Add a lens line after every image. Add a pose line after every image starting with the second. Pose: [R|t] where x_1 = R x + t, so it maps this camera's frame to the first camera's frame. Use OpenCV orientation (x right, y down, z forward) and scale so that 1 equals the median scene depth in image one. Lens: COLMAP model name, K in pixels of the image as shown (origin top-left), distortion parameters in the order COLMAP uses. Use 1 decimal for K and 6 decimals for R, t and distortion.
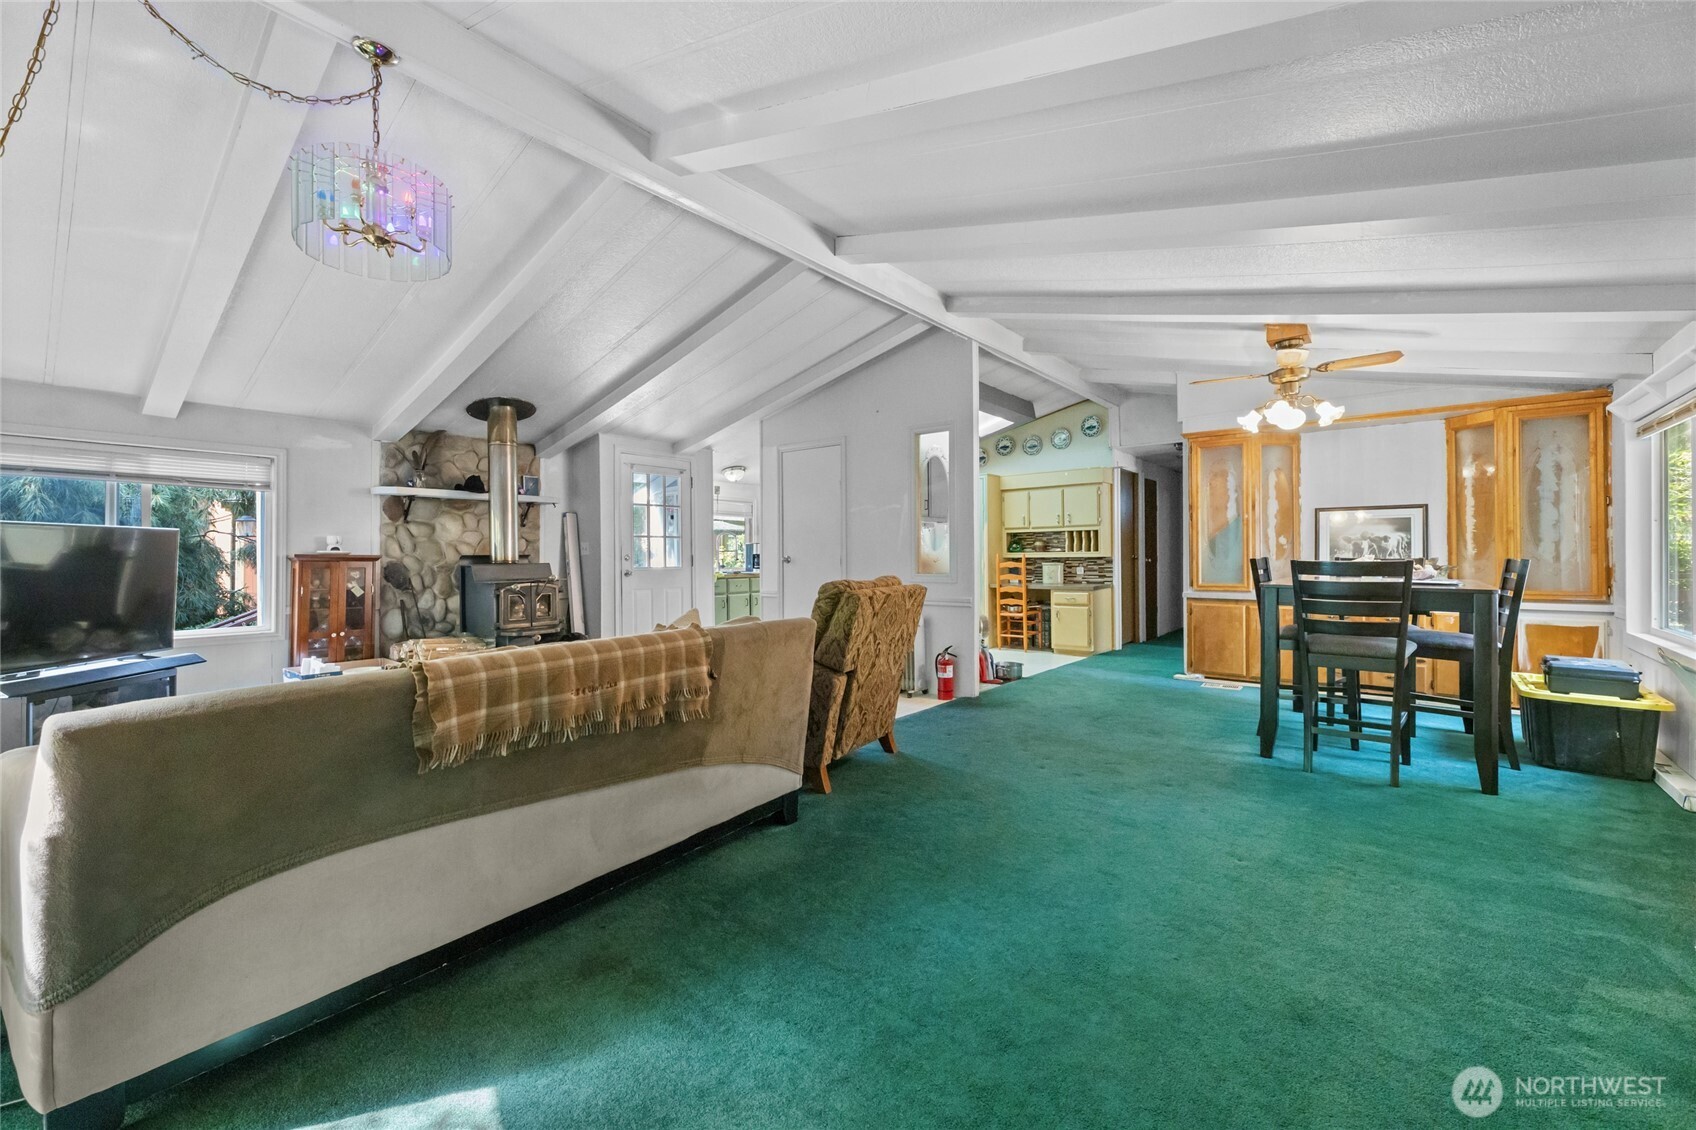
lens RADIAL K [[668.1, 0, 840.9], [0, 668.1, 554.8], [0, 0, 1]] dist [0.001615, 0.000088]
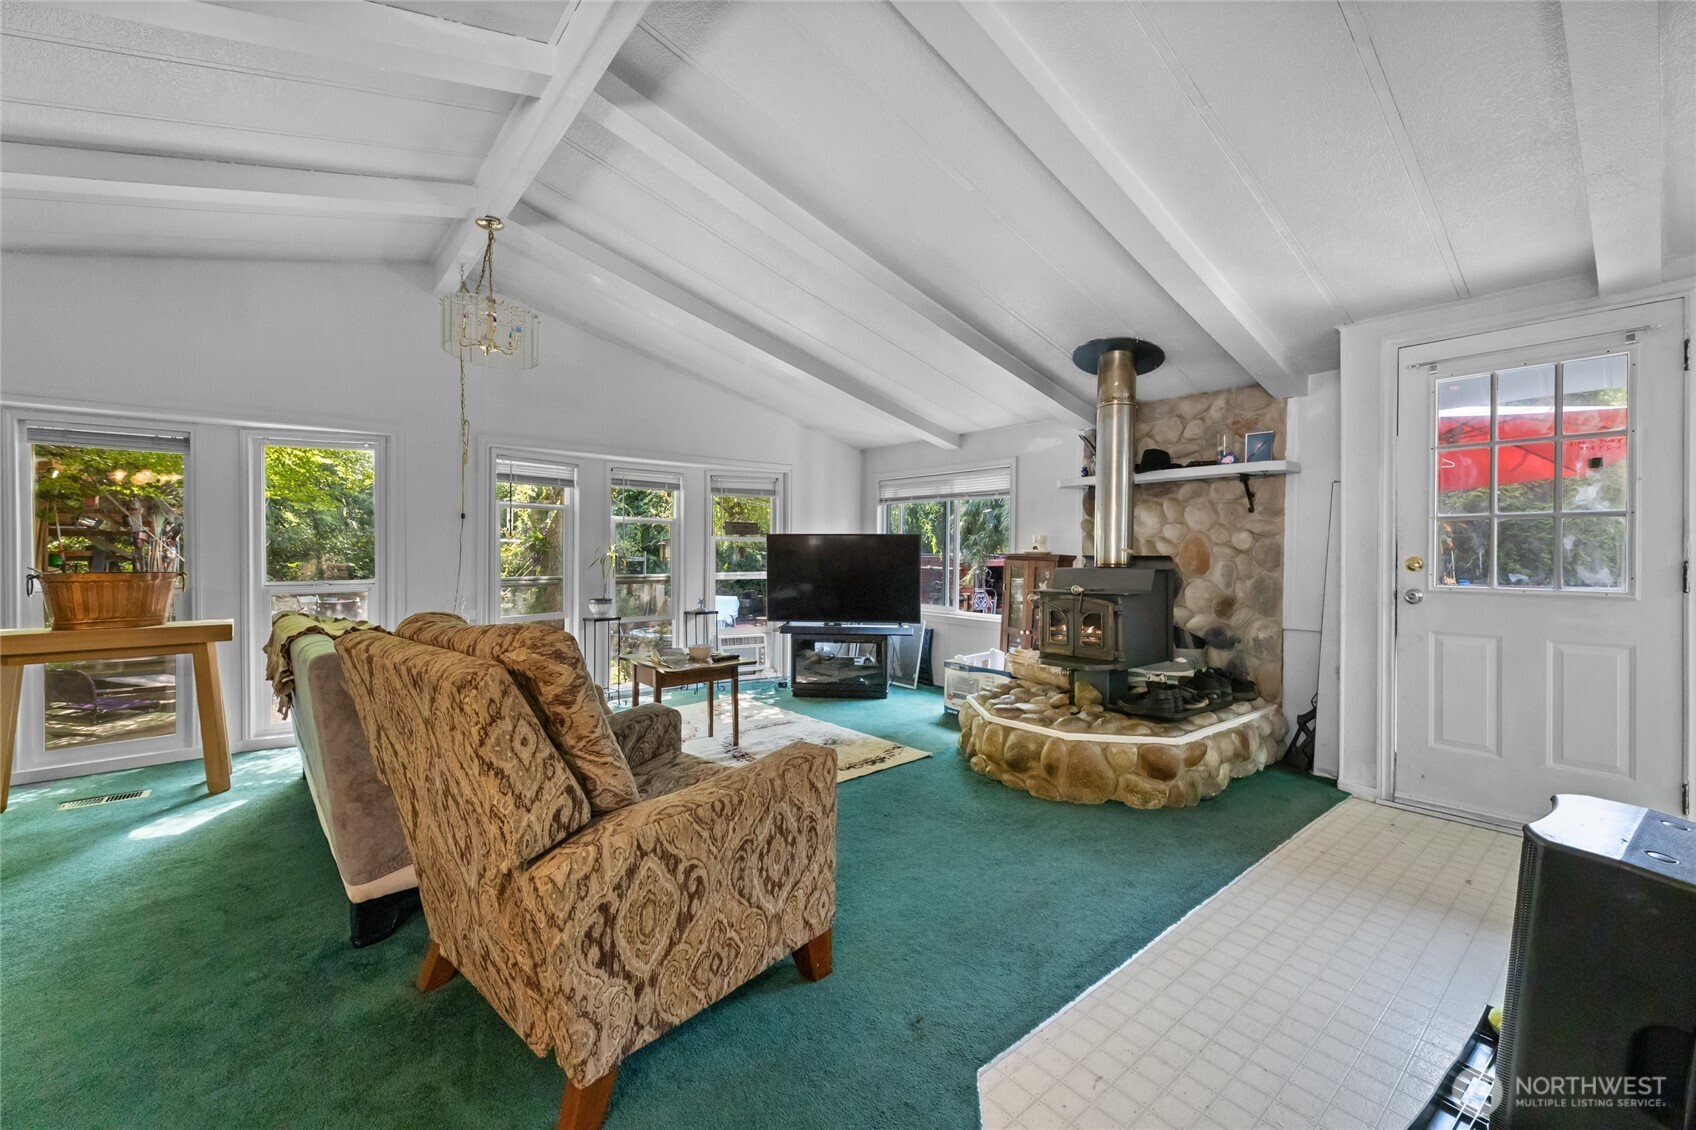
lens RADIAL K [[668.1, 0, 843.3], [0, 668.1, 555.3], [0, 0, 1]] dist [0.001615, 0.000088]
pose [[-0.176256, 0.009817, -0.984295, 0.250020], [-0.003188, 0.999939, 0.010544, -0.006652], [0.984339, 0.004996, -0.176214, 0.781778]]
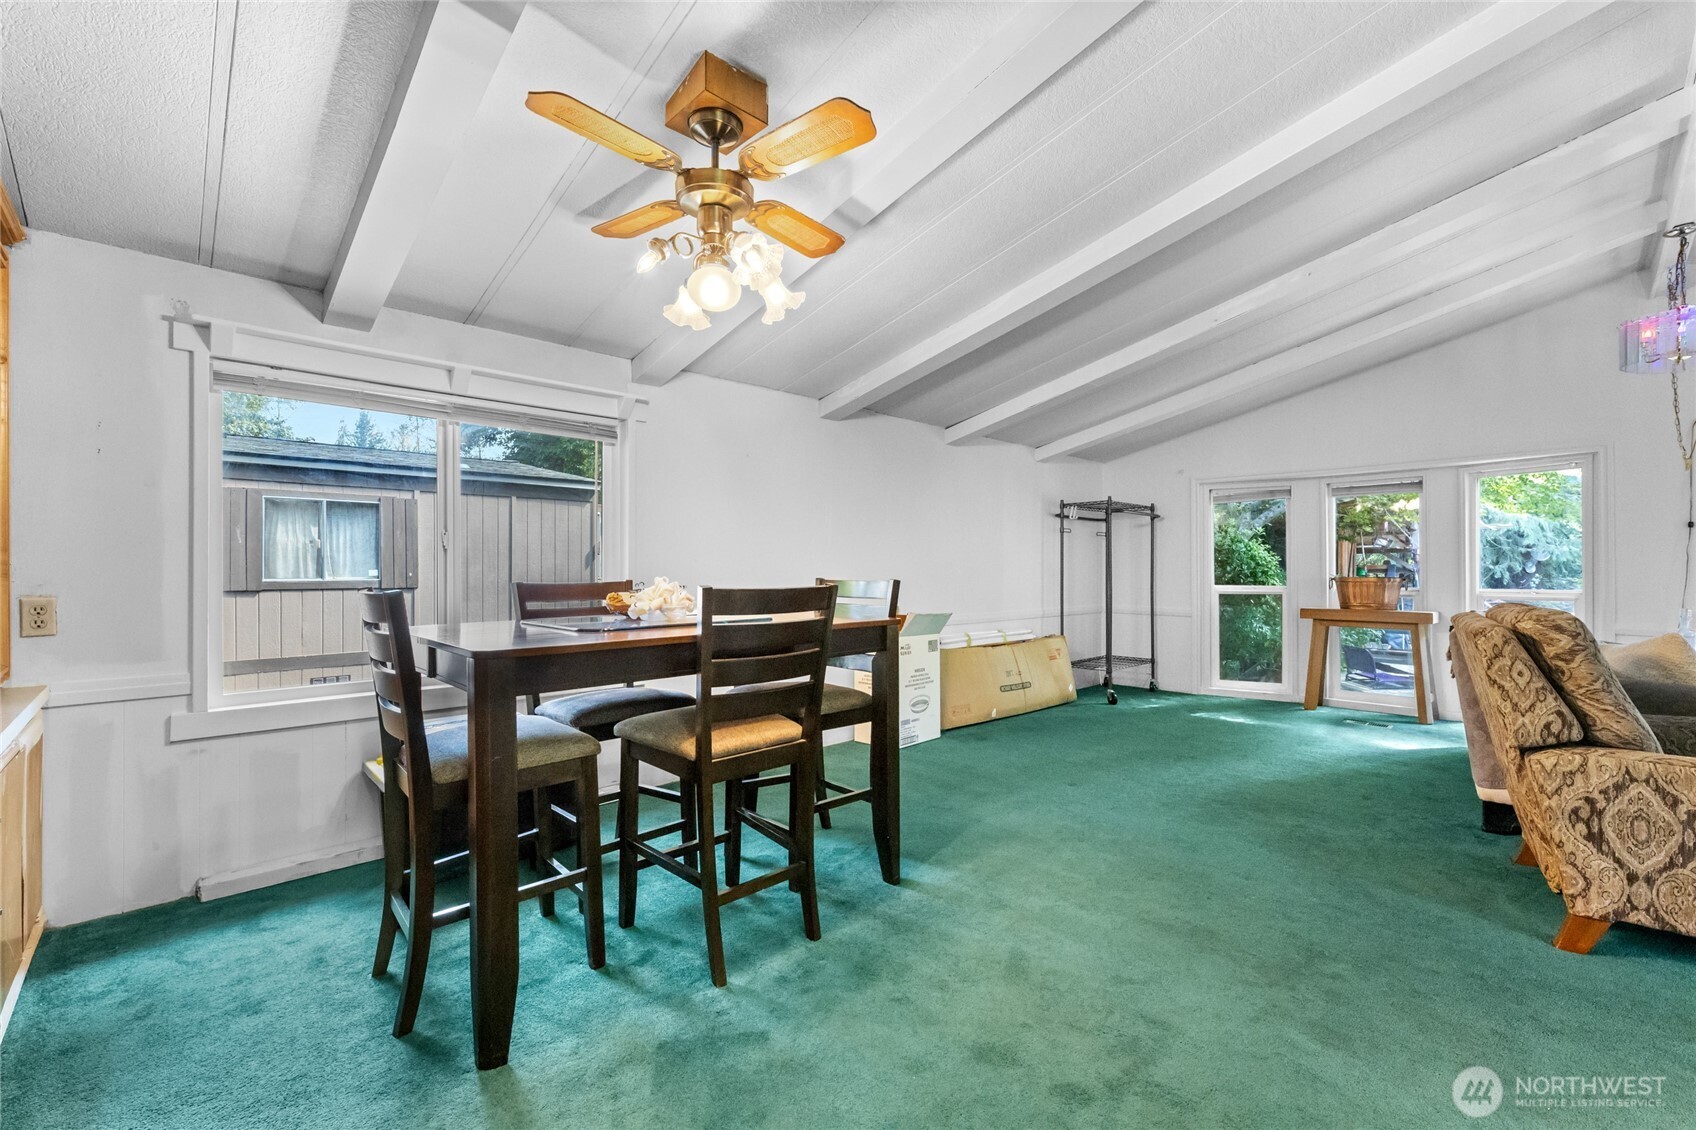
lens RADIAL K [[705.5, 0, 849.5], [0, 705.5, 564.6], [0, 0, 1]] dist [0.000210, 0.000268]
pose [[-0.993655, 0.006525, 0.112282, 0.431693], [0.006597, 0.999978, 0.000270, -0.005356], [-0.112277, 0.001009, -0.993676, 1.192243]]
